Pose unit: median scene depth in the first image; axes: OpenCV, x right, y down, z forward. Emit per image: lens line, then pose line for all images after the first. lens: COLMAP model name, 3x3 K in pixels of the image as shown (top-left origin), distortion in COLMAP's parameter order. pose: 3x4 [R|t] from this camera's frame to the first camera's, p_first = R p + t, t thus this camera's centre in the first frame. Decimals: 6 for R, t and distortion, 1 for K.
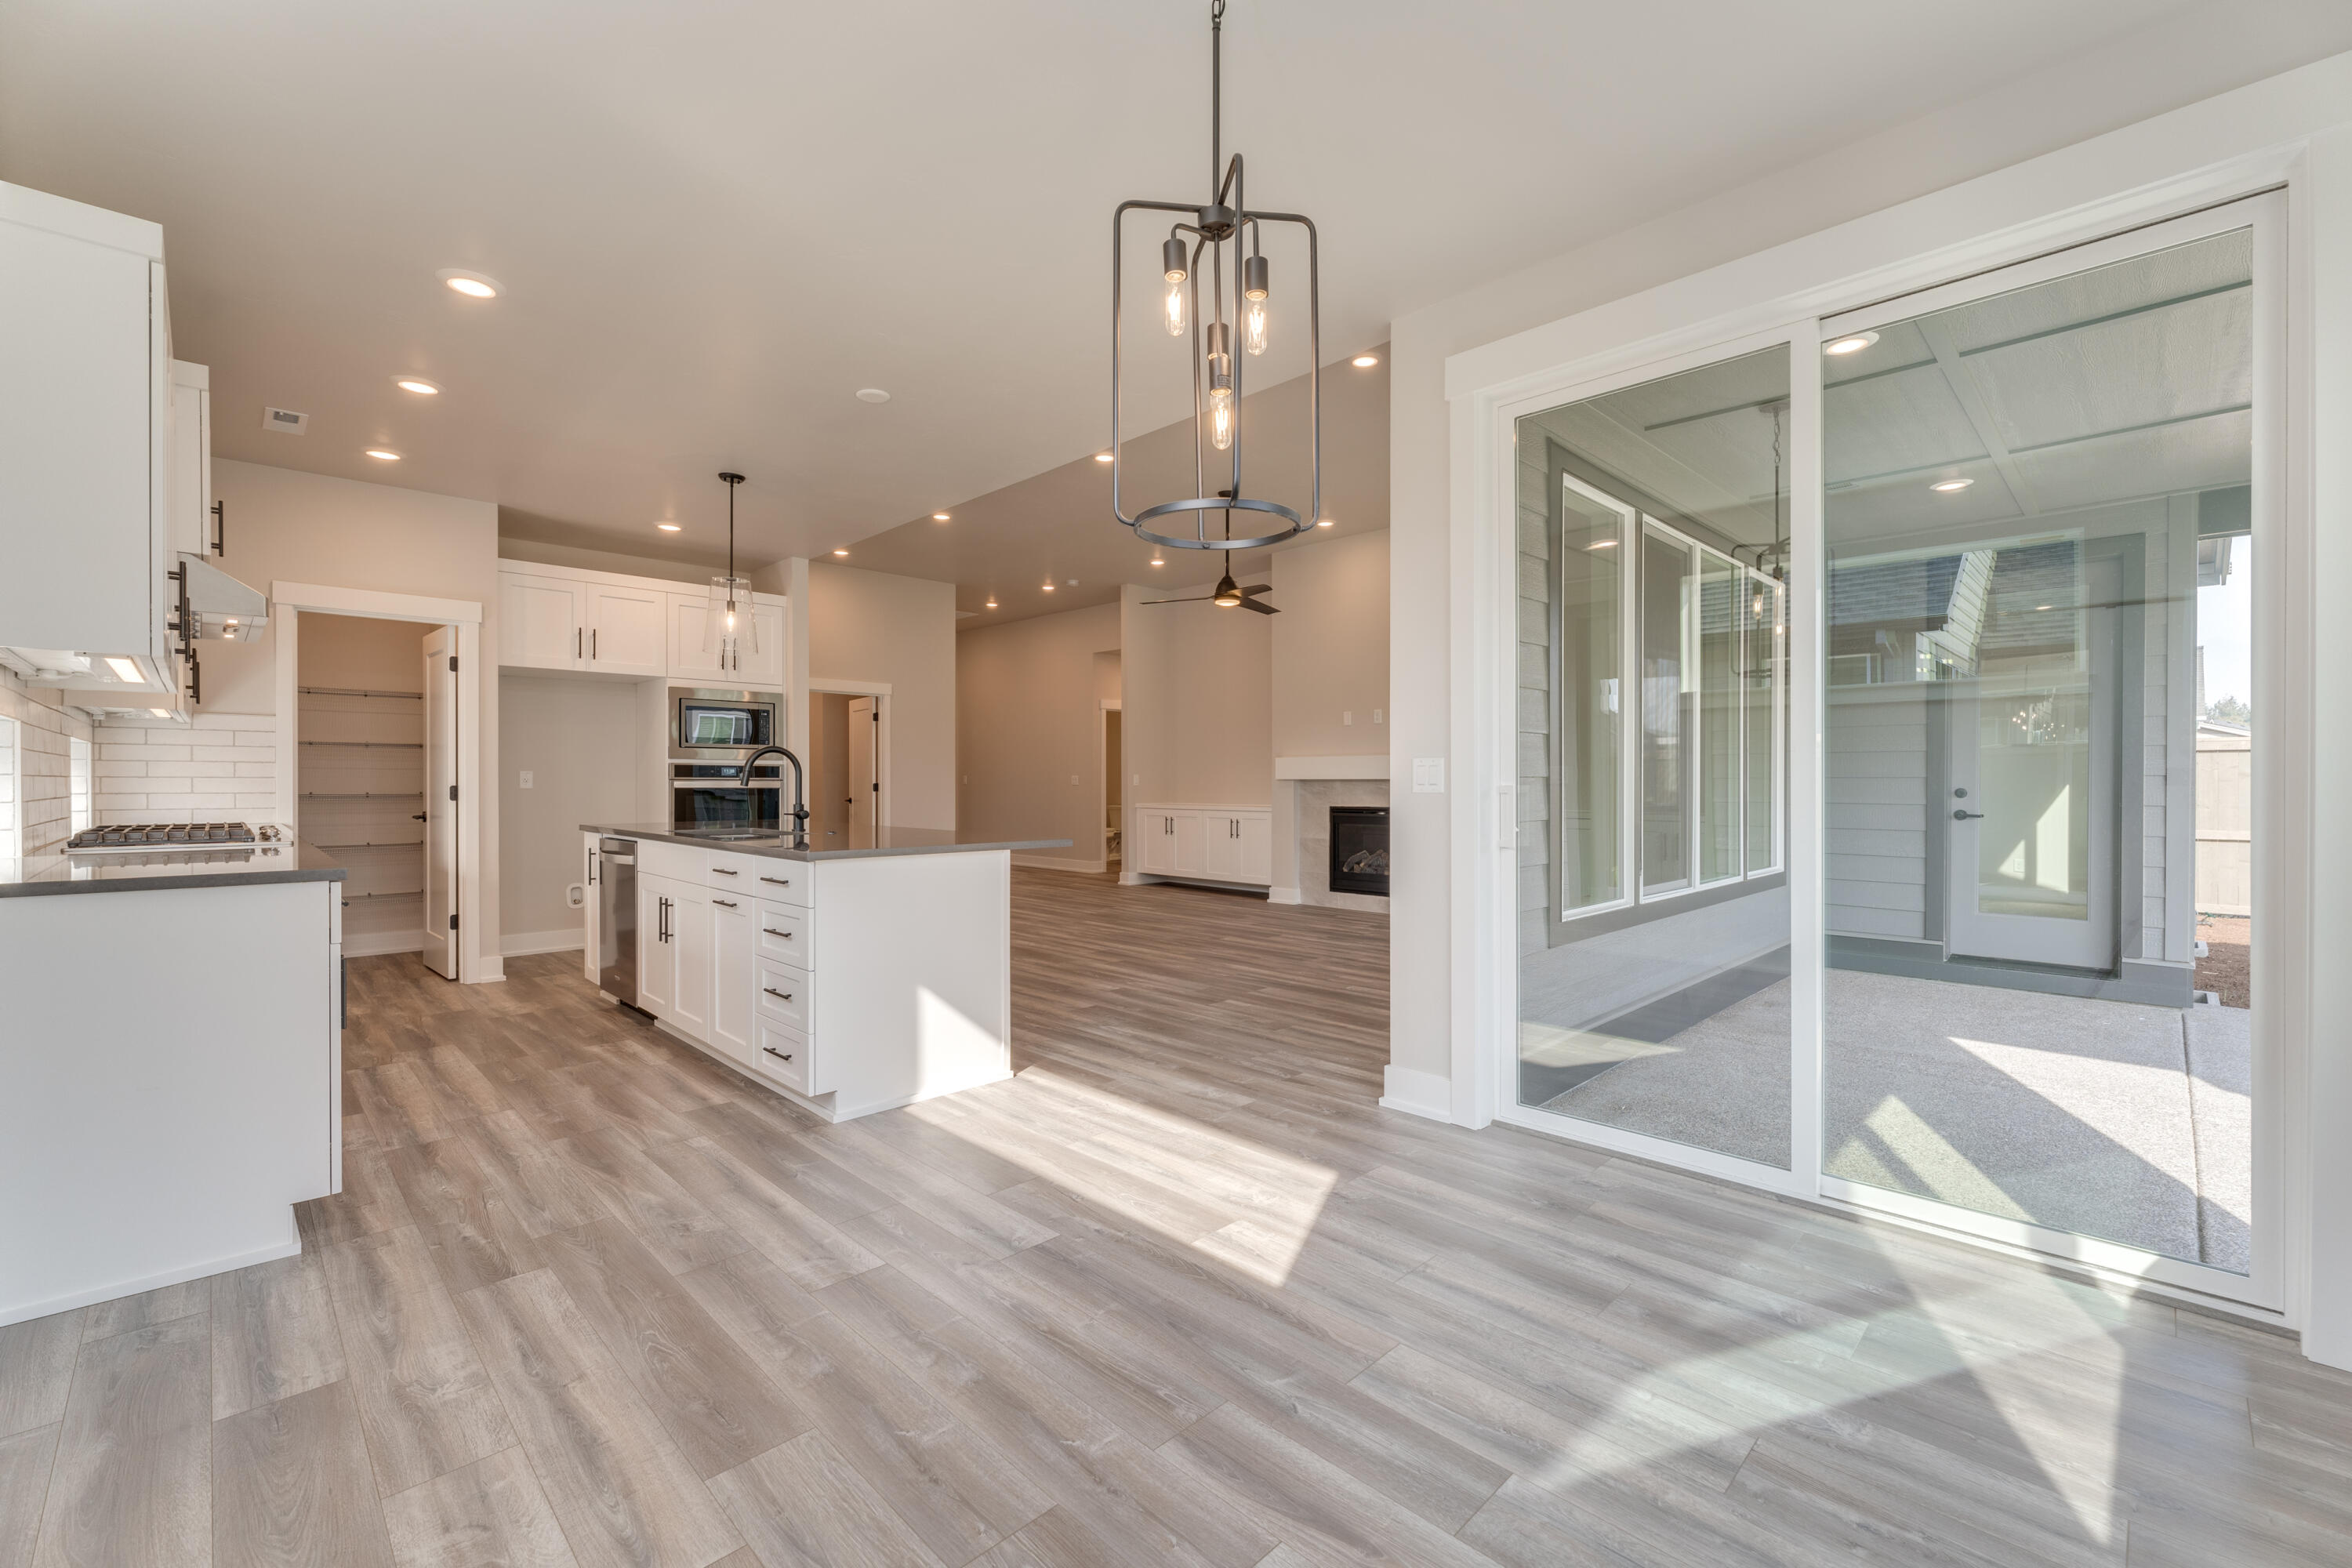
lens RADIAL K [[978.9, 0, 1176.0], [0, 978.9, 784.0], [0, 0, 1]] dist [-0.001197, -0.000243]
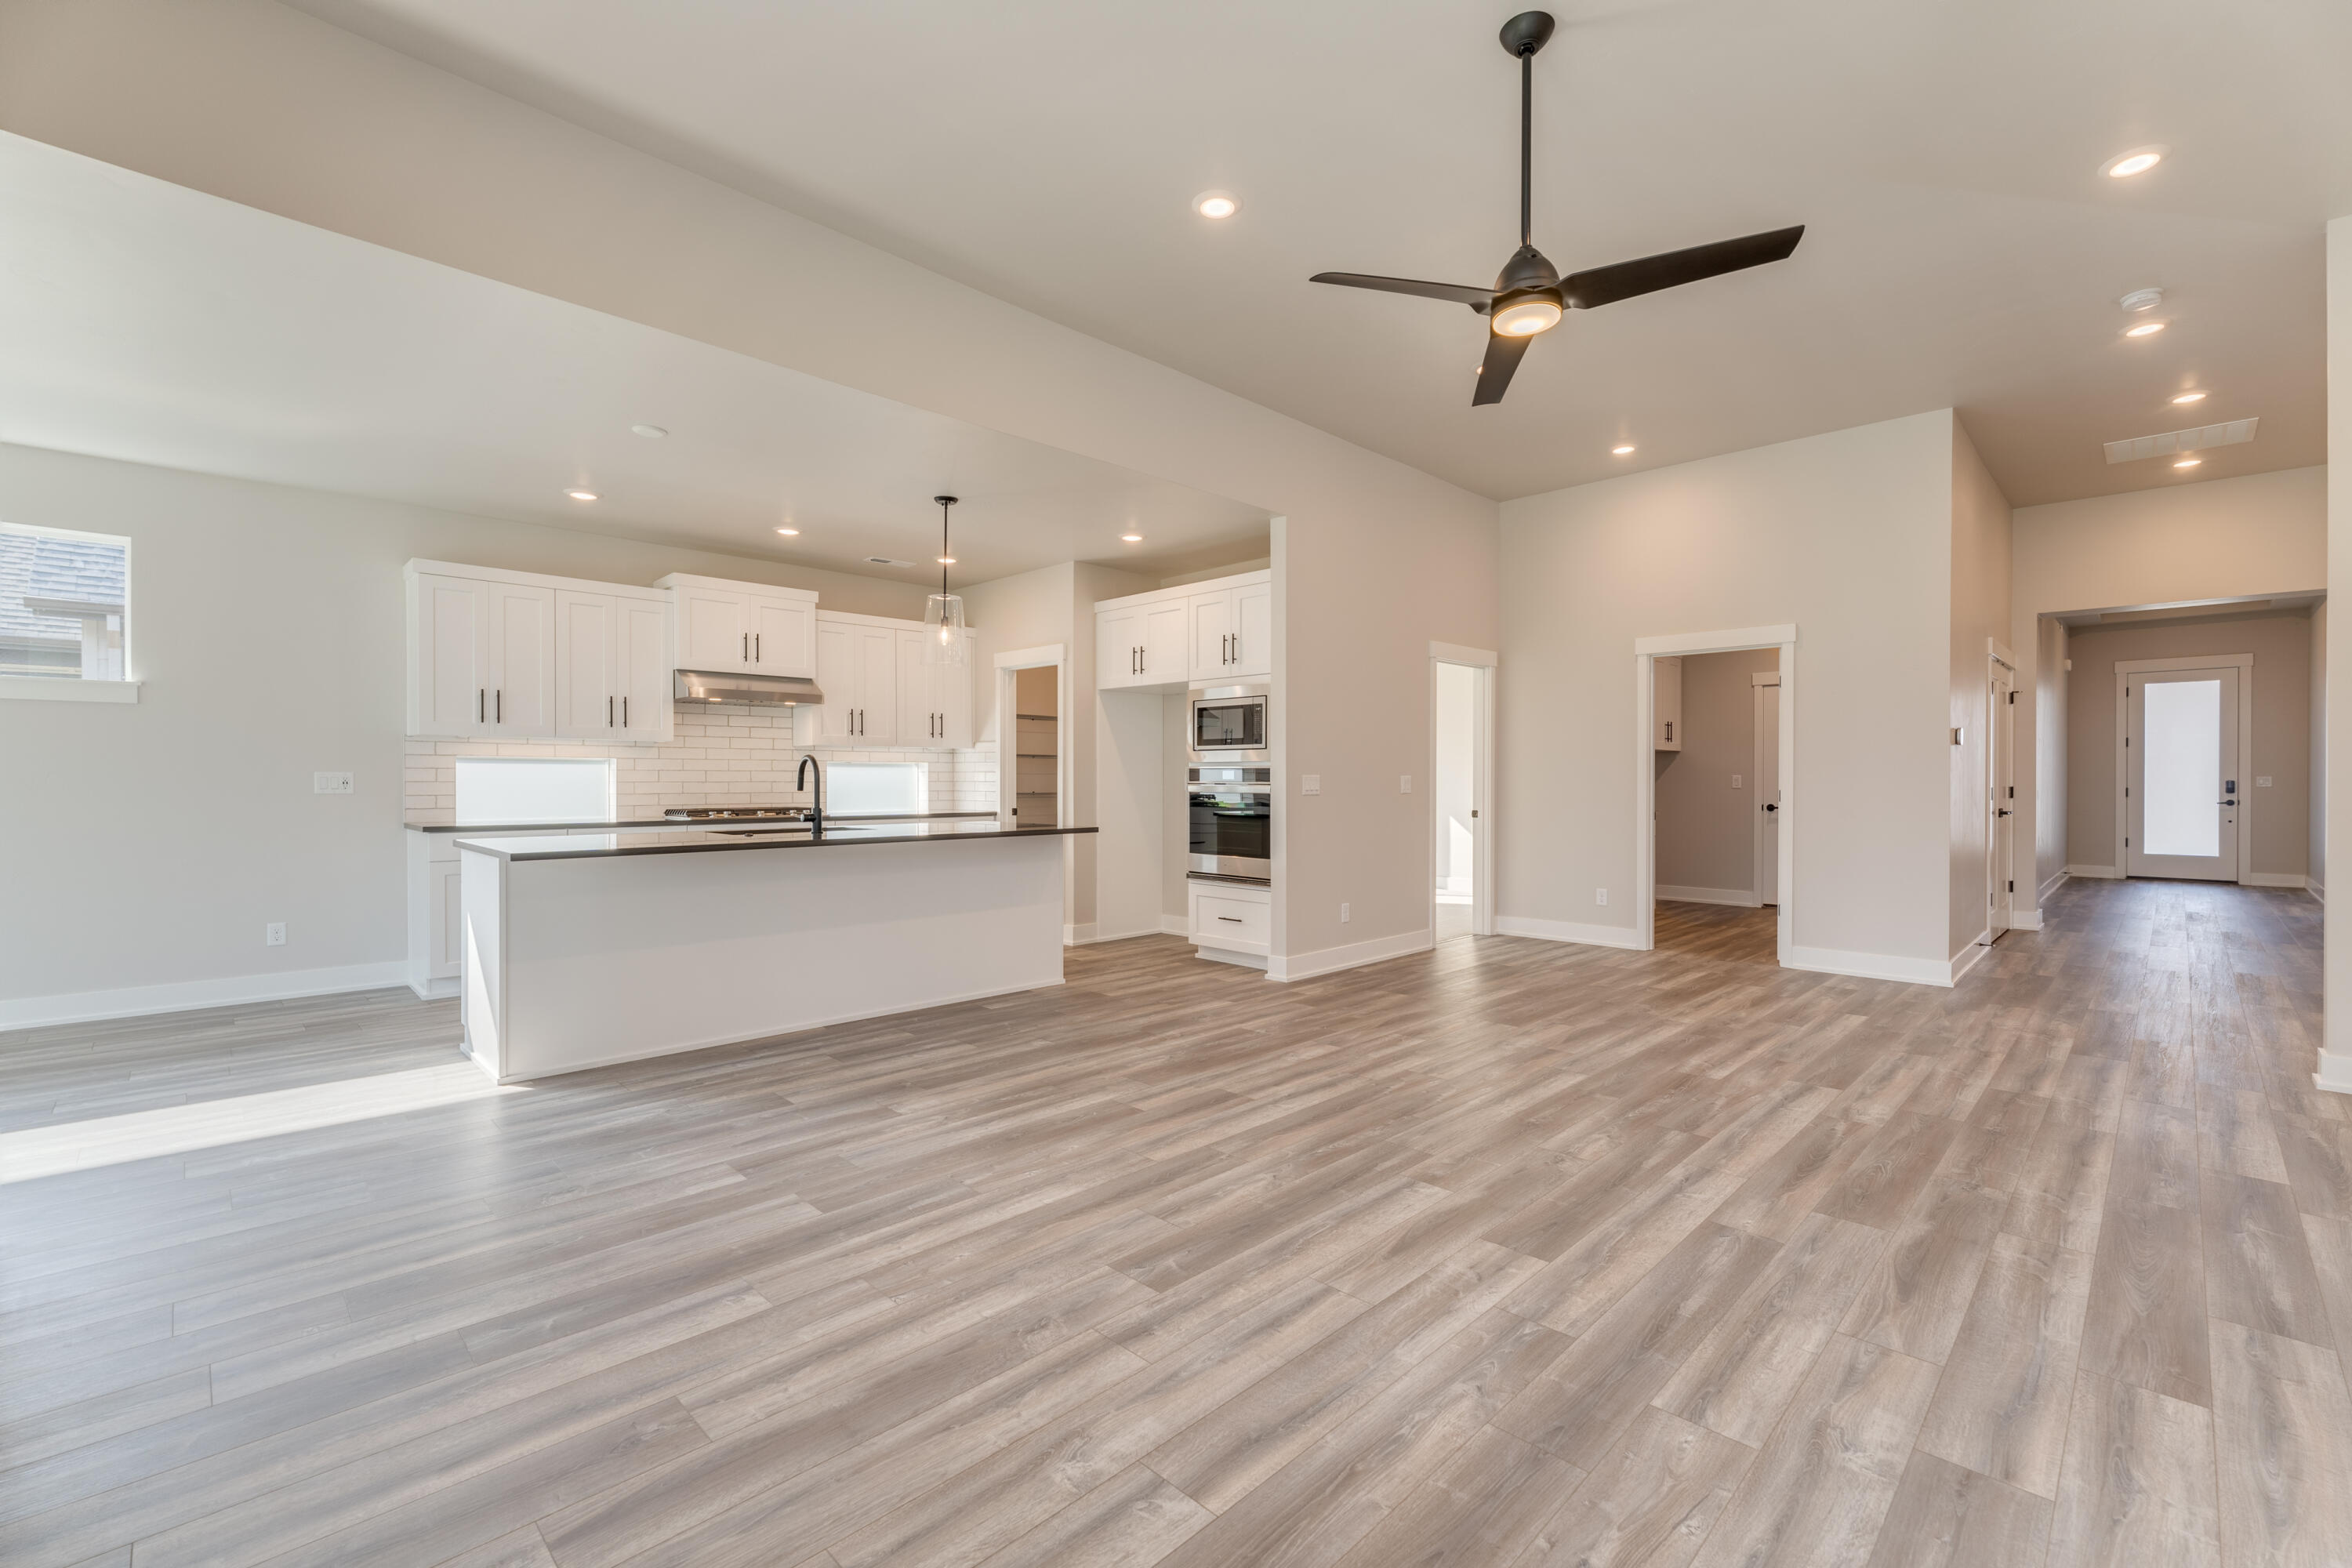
lens RADIAL K [[992.3, 0, 1182.4], [0, 992.3, 787.6], [0, 0, 1]] dist [-0.000950, -0.000321]
pose [[0.012372, 0.008174, -0.999890, 0.538462], [-0.003651, 0.999960, 0.008130, -0.009297], [0.999917, 0.003550, 0.012402, 1.067409]]
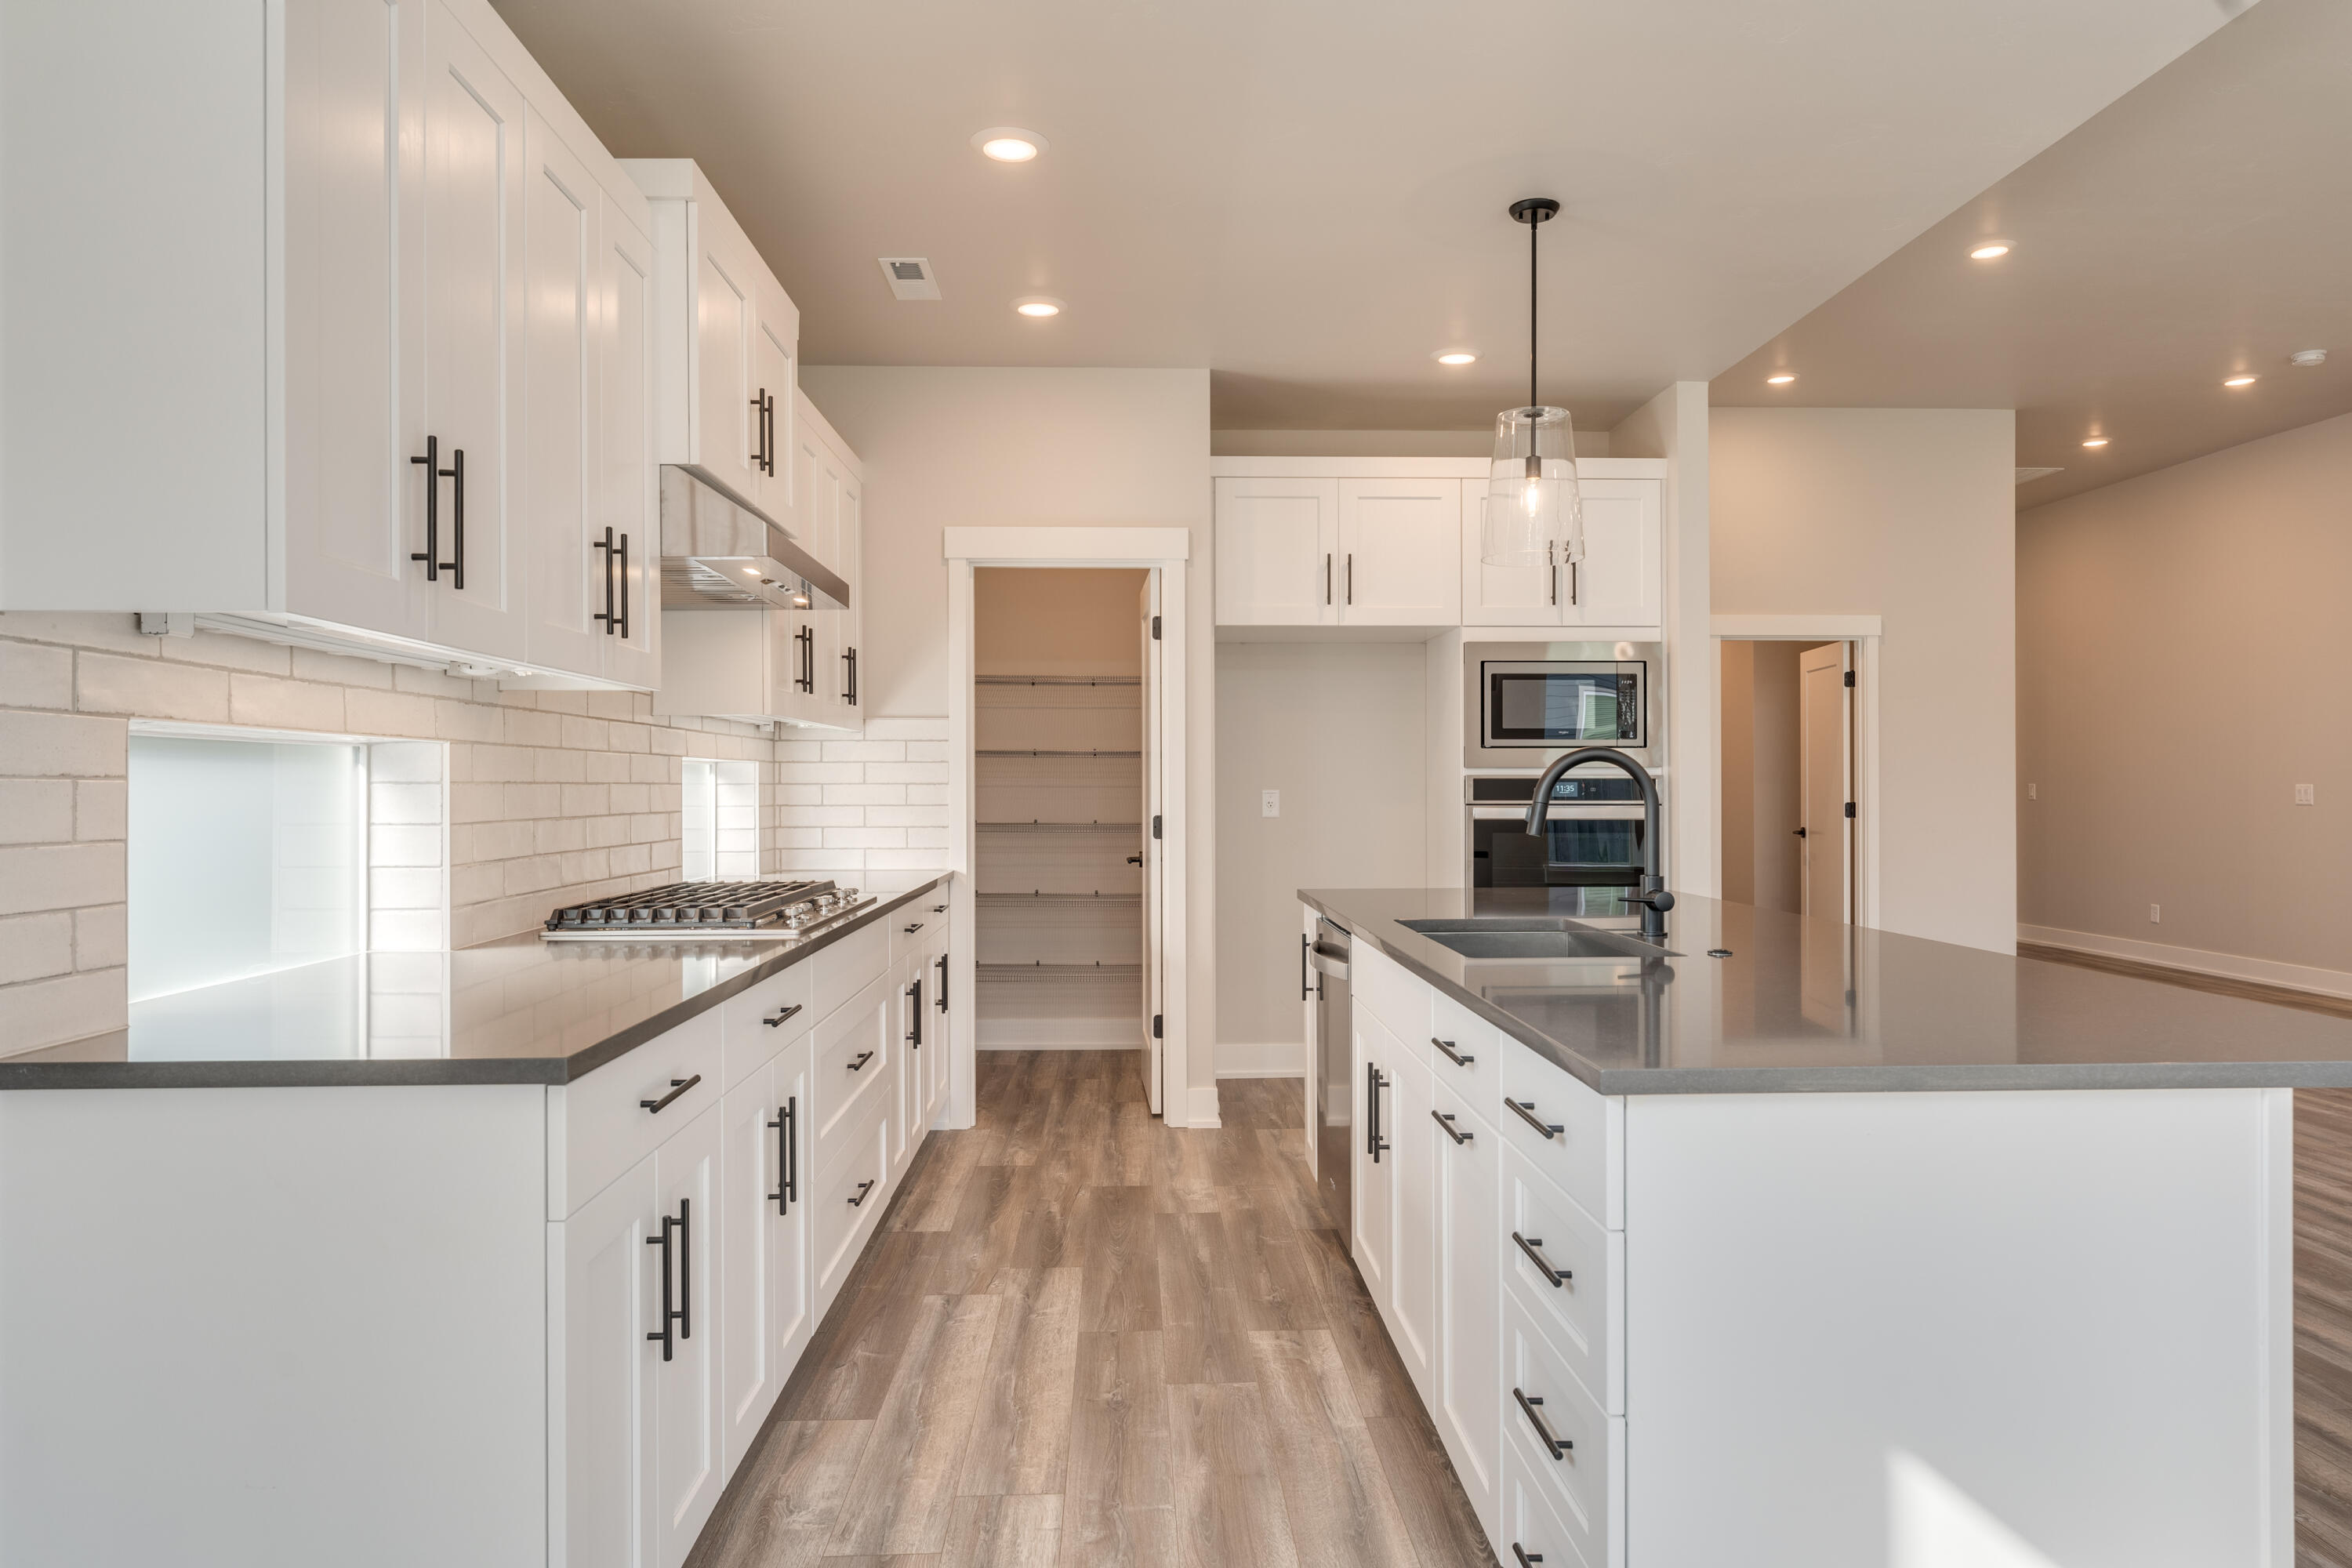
lens RADIAL K [[1442.8, 0, 1184.0], [0, 1442.8, 784.2], [0, 0, 1]] dist [0.003333, -0.000656]
pose [[0.741660, -0.003836, -0.670765, -0.079385], [0.002009, 0.999992, -0.003497, -0.014828], [0.670773, 0.001246, 0.741662, 0.285373]]
